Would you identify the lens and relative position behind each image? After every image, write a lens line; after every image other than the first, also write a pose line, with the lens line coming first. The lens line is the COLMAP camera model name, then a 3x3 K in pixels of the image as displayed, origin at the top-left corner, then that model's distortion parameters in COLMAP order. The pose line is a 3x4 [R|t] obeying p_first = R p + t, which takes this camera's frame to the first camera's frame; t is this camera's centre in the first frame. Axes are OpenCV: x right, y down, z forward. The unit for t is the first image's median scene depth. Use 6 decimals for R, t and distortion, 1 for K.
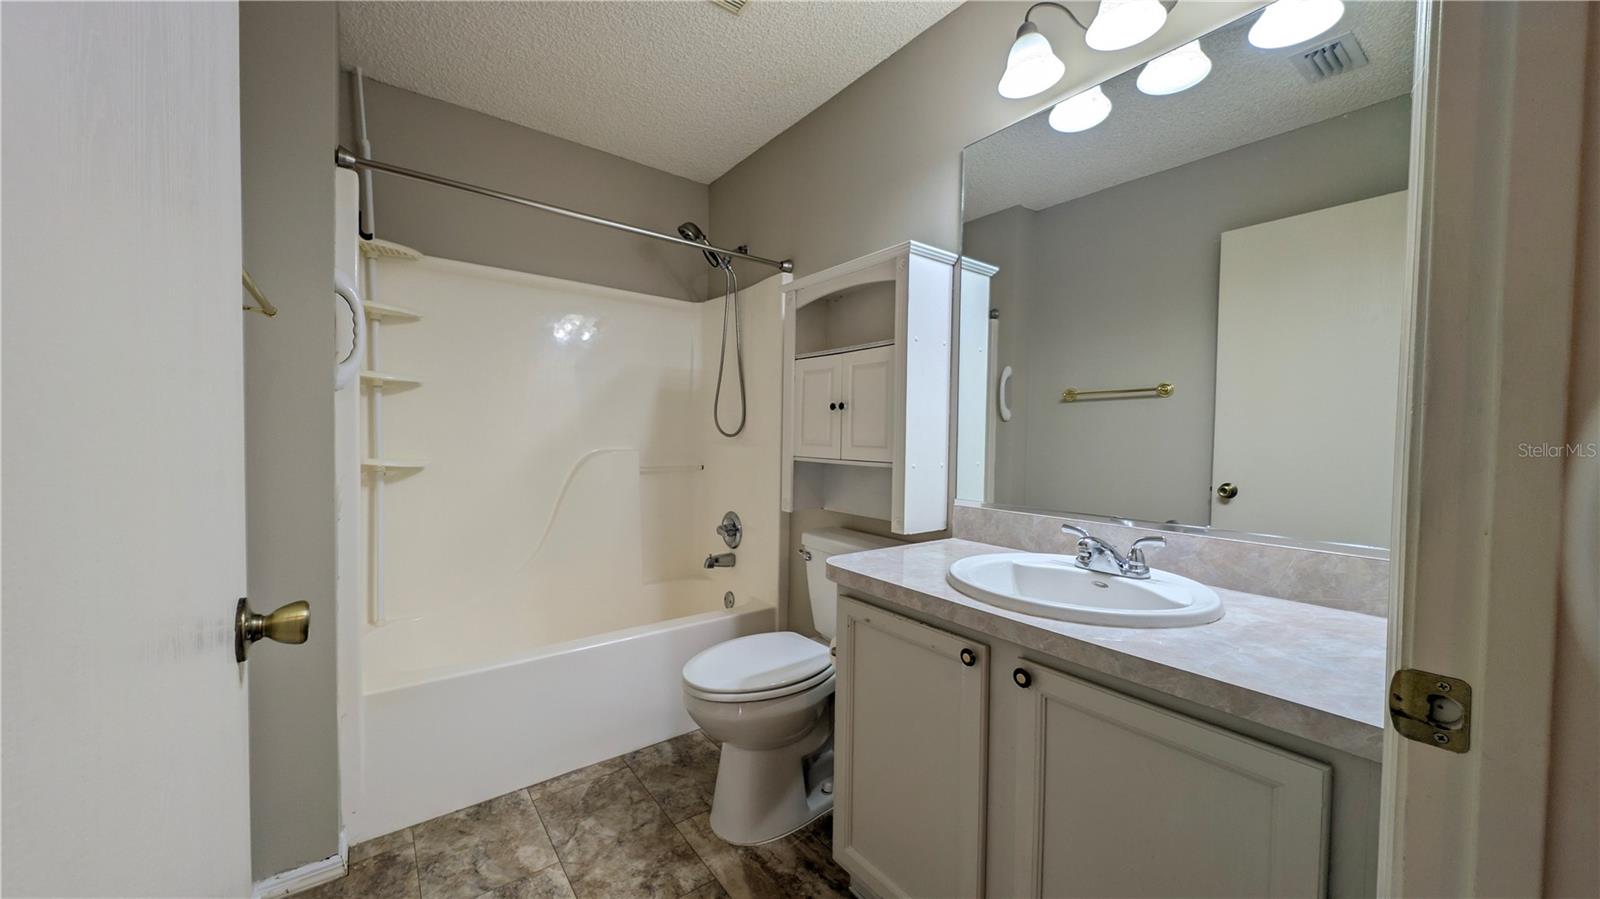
lens RADIAL K [[572.4, 0, 795.2], [0, 572.4, 450.8], [0, 0, 1]] dist [-0.000236, -0.000362]
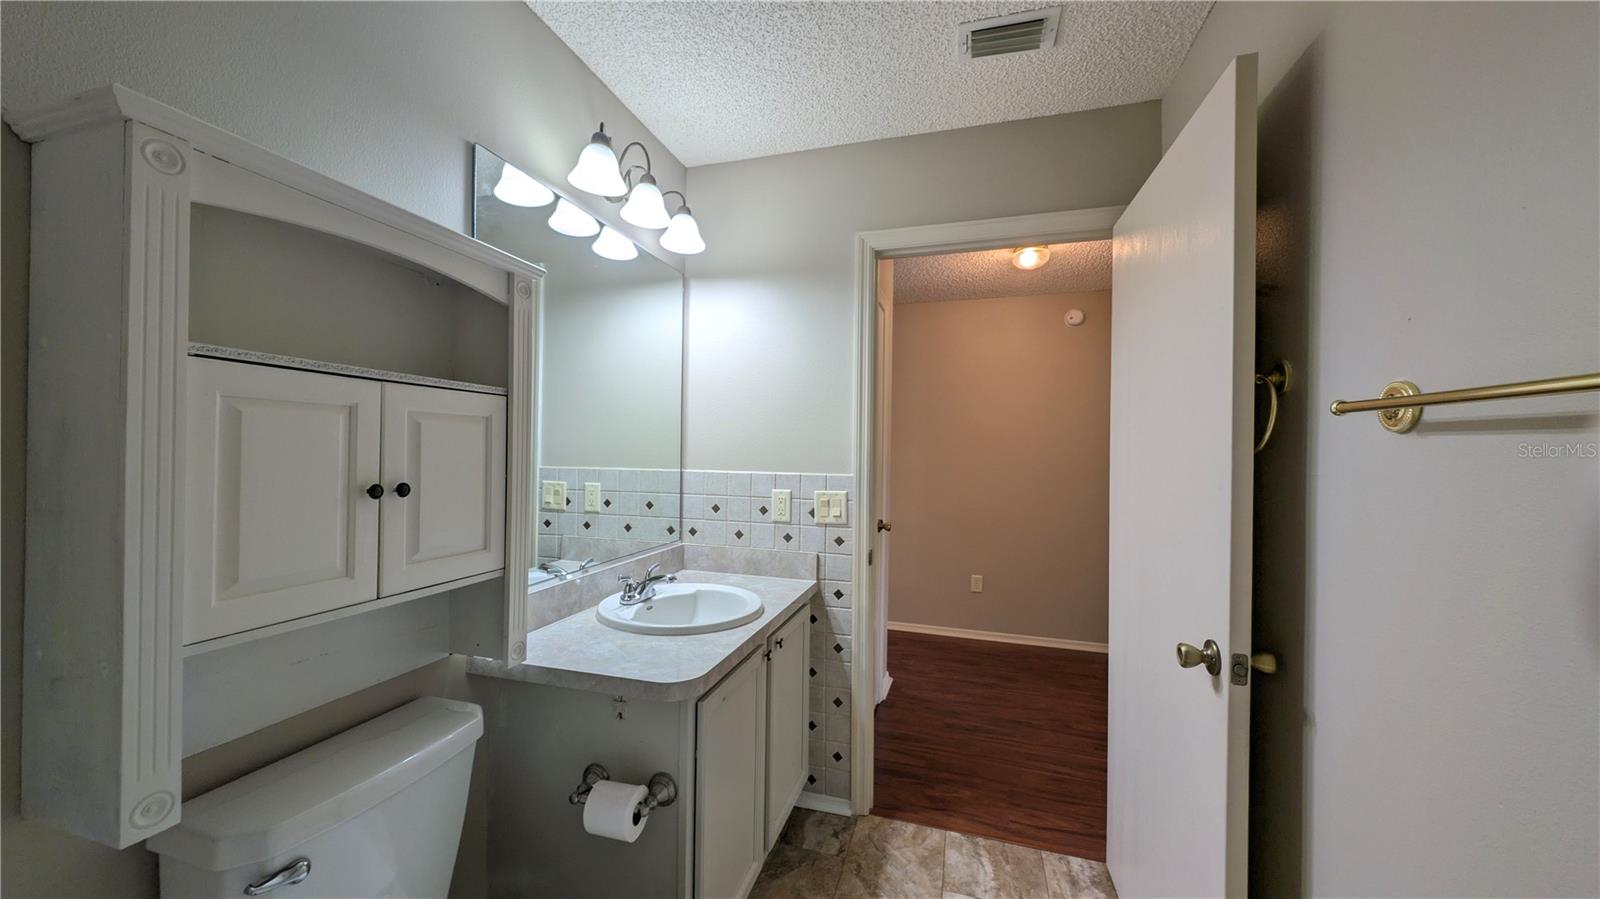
lens RADIAL K [[572.4, 0, 795.2], [0, 572.4, 450.8], [0, 0, 1]] dist [-0.000236, -0.000362]
pose [[-0.586012, -0.022225, 0.809998, -0.568404], [0.001836, 0.999585, 0.028755, -0.134925], [-0.810301, 0.018338, -0.585727, 1.083580]]
